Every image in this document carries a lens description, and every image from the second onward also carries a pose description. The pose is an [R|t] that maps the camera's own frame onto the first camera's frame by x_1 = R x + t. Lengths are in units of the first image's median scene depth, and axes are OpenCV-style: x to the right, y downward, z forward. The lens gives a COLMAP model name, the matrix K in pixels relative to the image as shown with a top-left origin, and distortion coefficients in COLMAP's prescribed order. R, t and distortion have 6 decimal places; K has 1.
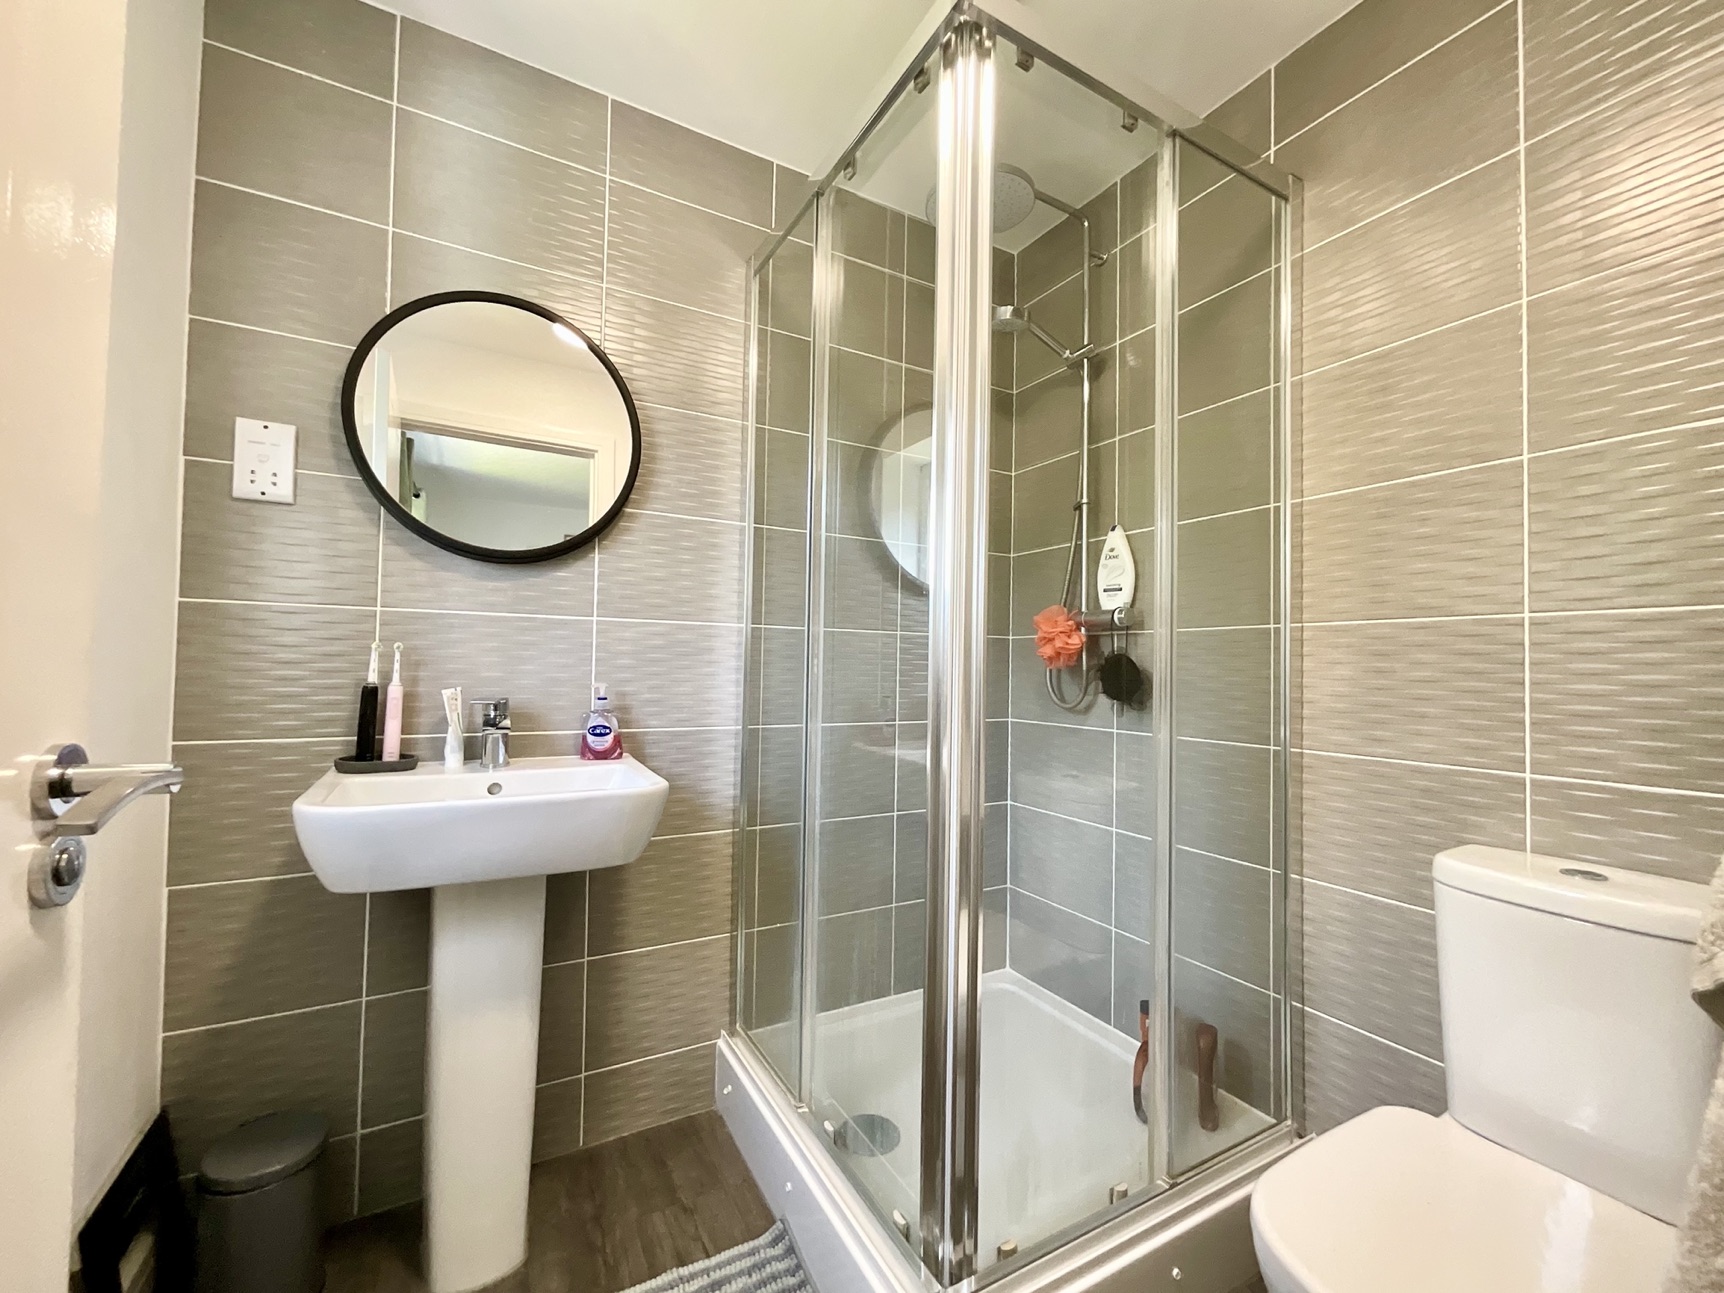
lens RADIAL K [[698.8, 0, 846.1], [0, 698.8, 647.2], [0, 0, 1]] dist [-0.004707, 0.000734]
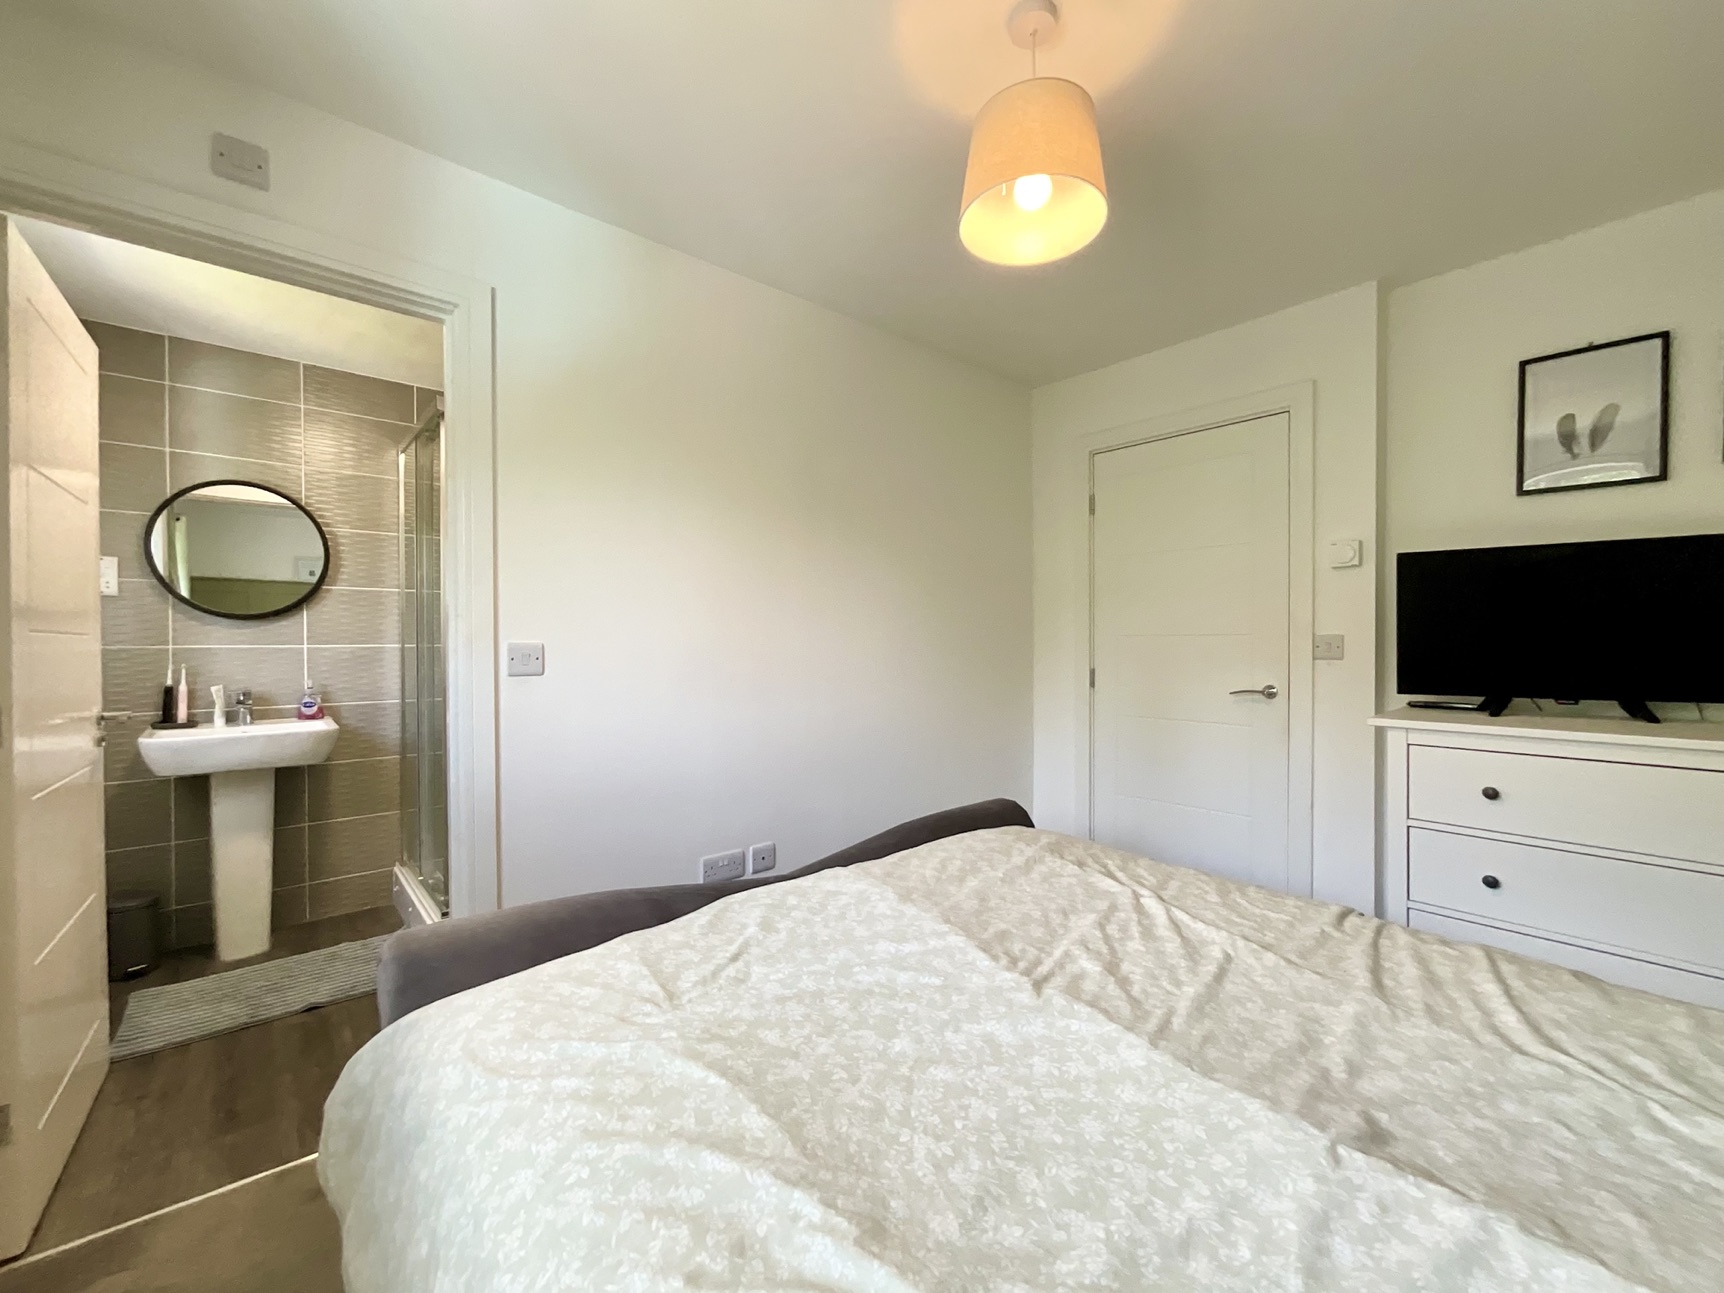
lens RADIAL K [[698.8, 0, 867.2], [0, 698.8, 643.4], [0, 0, 1]] dist [-0.004707, 0.000734]
pose [[0.972711, -0.020428, 0.231121, 0.763271], [0.012517, 0.999286, 0.035645, -0.106939], [-0.231684, -0.031779, 0.972272, -1.321936]]
